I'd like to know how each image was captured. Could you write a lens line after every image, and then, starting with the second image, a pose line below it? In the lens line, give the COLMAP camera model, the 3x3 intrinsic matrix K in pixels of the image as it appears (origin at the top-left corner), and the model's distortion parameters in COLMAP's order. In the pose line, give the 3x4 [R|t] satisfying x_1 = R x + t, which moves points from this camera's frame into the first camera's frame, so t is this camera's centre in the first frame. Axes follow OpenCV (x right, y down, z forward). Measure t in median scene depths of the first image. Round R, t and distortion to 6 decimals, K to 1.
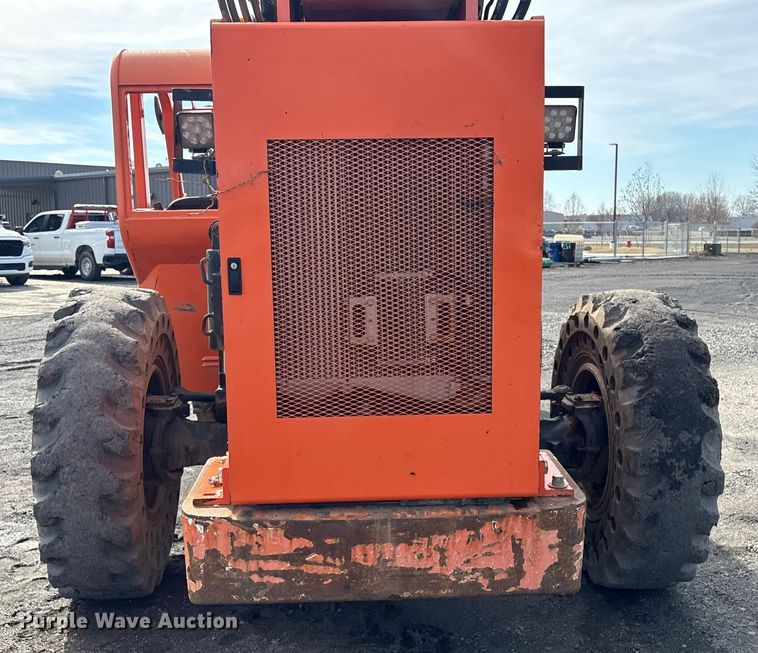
lens RADIAL K [[877.3, 0, 378.7], [0, 877.3, 350.8], [0, 0, 1]] dist [0.159274, -0.448022]
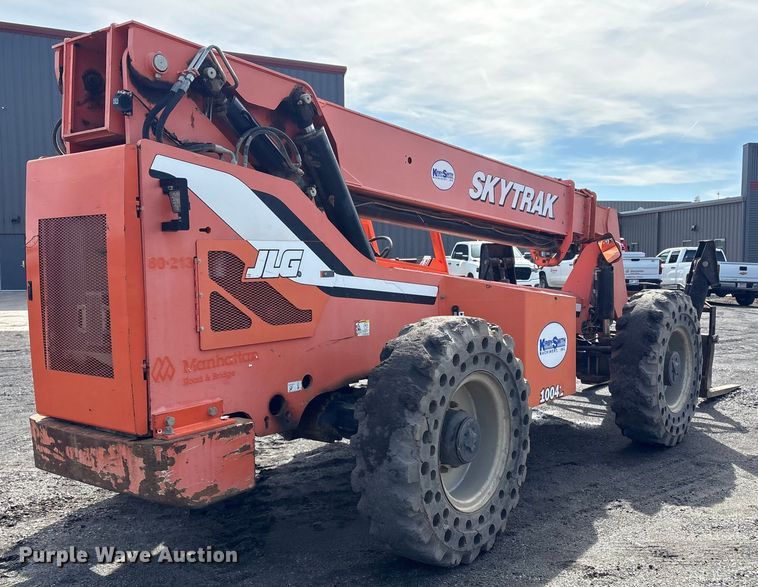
lens RADIAL K [[767.7, 0, 379.5], [0, 767.7, 318.7], [0, 0, 1]] dist [0.054375, 0.002811]
pose [[0.752686, 0.051039, -0.656398, 1.056403], [-0.087001, 0.995958, -0.022321, -0.037280], [0.652606, 0.073908, 0.754084, 0.167203]]
